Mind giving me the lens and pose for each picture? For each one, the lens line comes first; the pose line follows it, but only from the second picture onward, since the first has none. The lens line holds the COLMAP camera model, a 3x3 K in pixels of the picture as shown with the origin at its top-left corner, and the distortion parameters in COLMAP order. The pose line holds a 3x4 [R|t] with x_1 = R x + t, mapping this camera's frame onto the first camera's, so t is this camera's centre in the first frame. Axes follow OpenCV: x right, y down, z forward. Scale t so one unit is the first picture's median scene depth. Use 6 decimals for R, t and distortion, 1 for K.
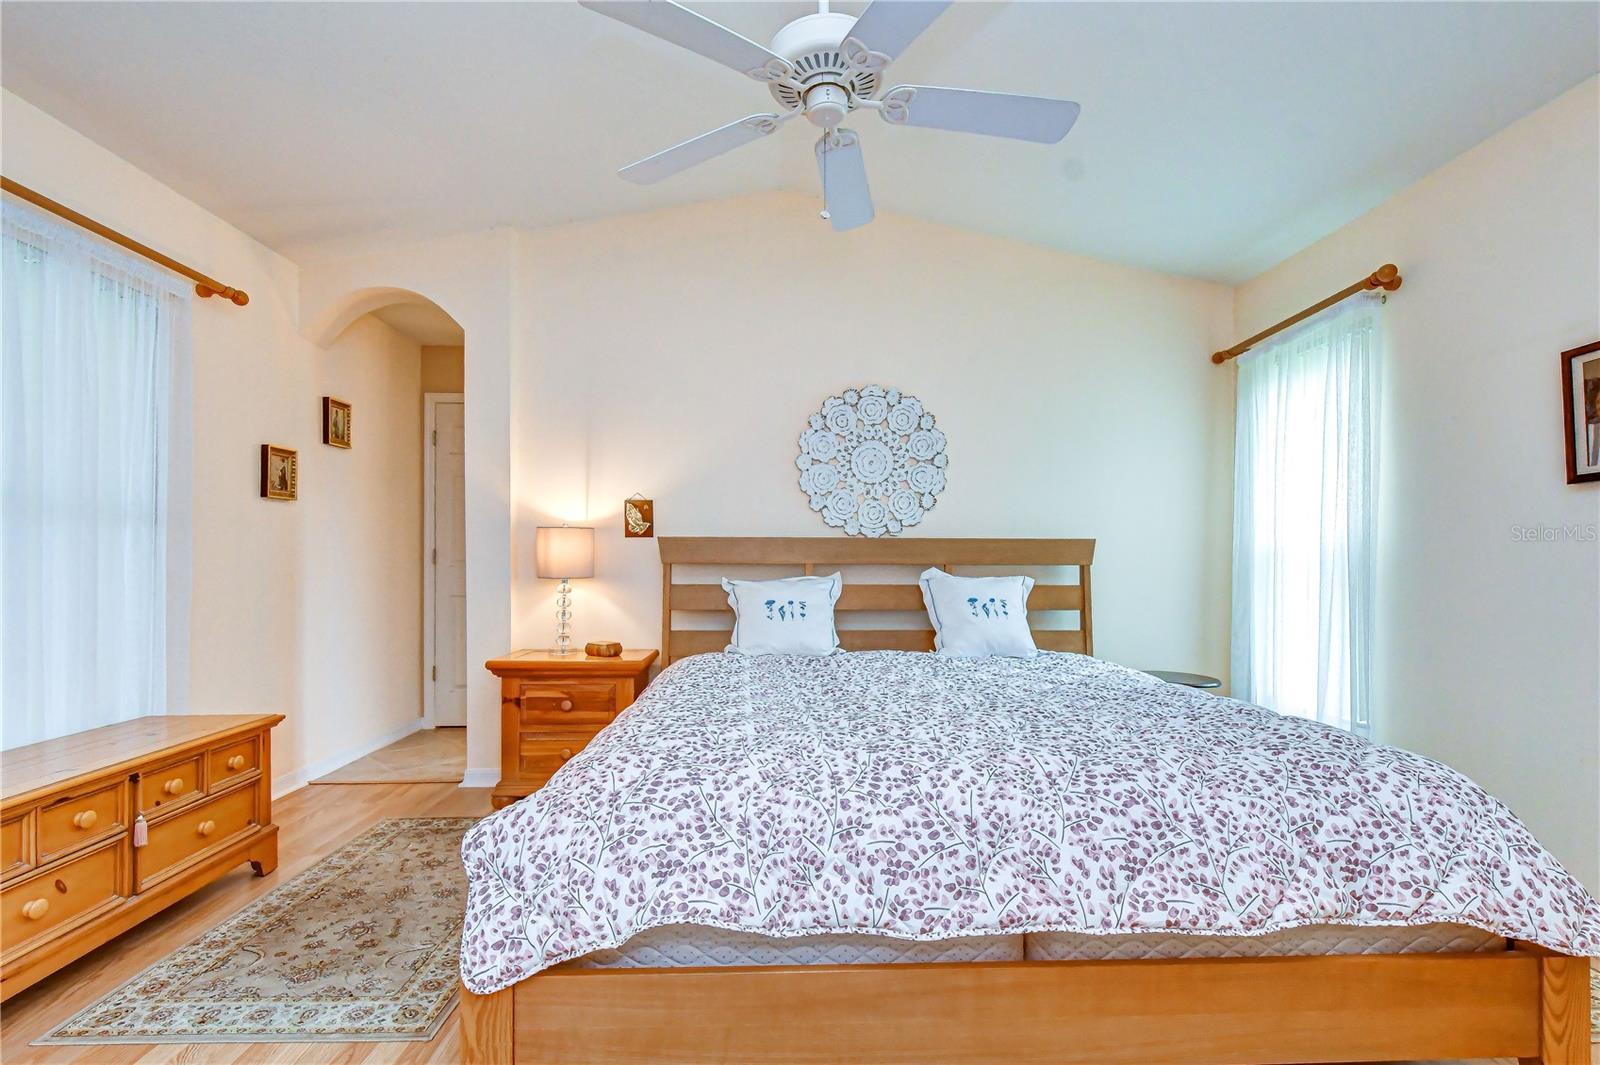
lens RADIAL K [[746.9, 0, 806.5], [0, 746.9, 568.2], [0, 0, 1]] dist [0.003570, -0.000347]
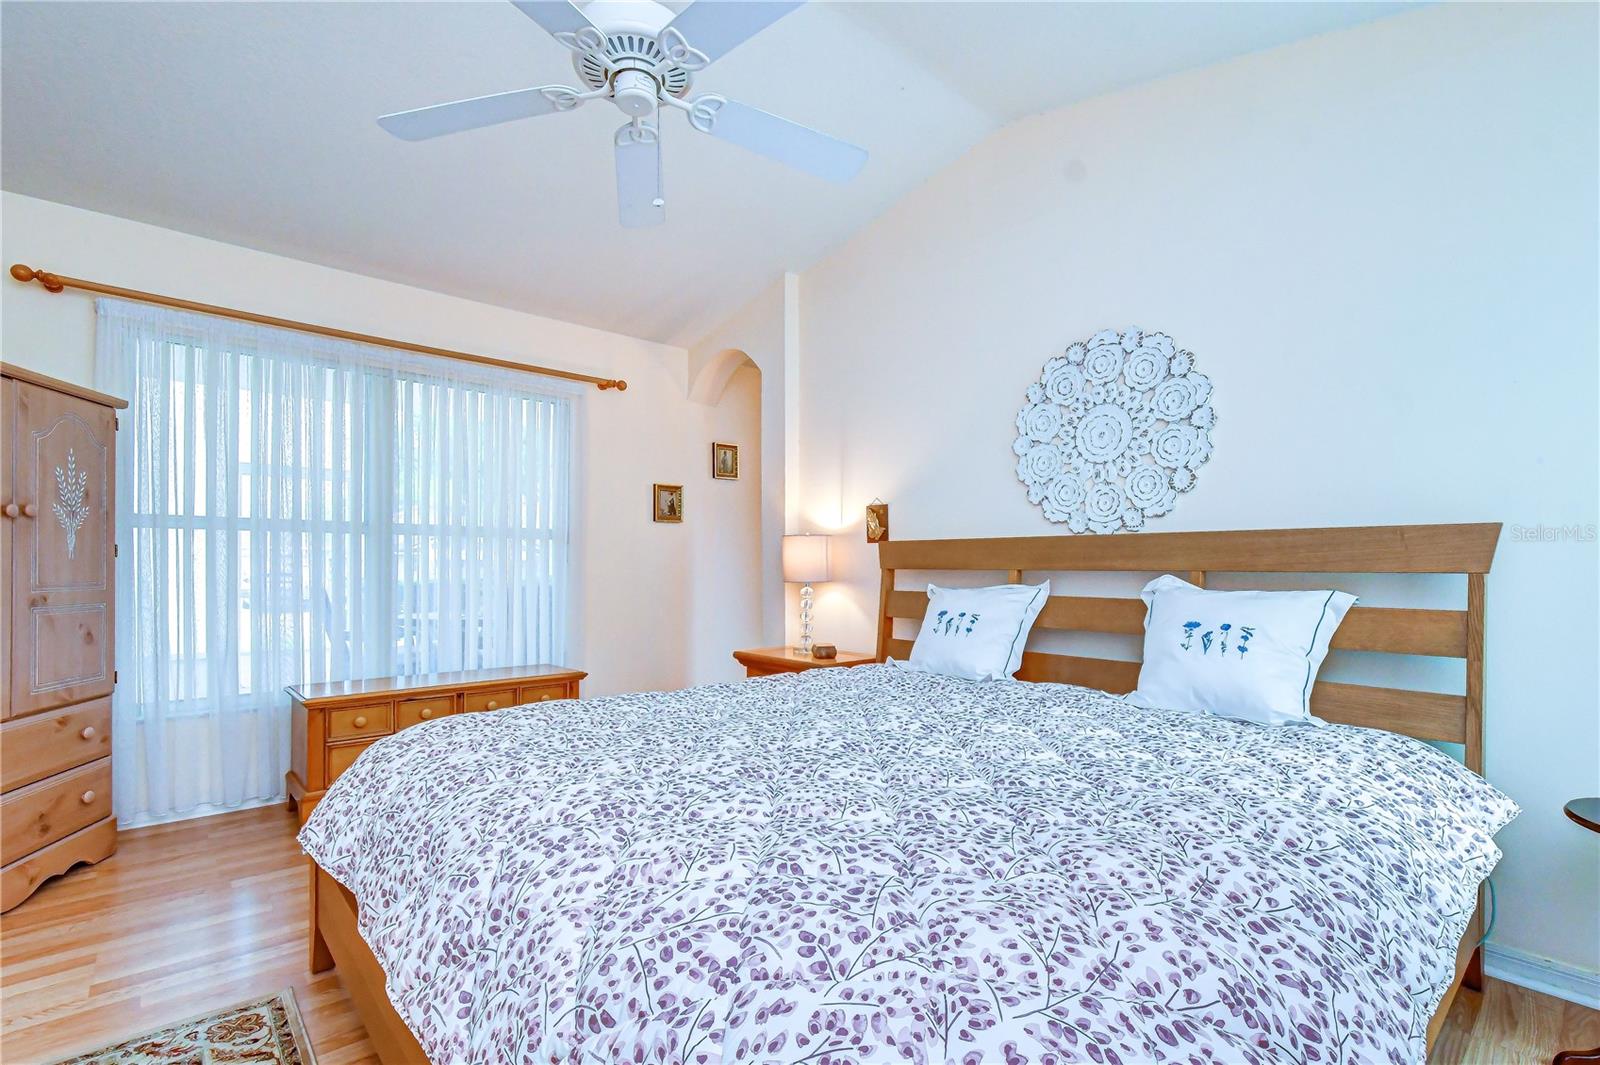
lens RADIAL K [[746.9, 0, 806.5], [0, 746.9, 568.2], [0, 0, 1]] dist [0.003570, -0.000347]
pose [[0.627173, 0.000278, -0.778880, 0.491009], [-0.008597, 0.999941, -0.006566, 0.000161], [0.778832, 0.010814, 0.627139, 0.304106]]
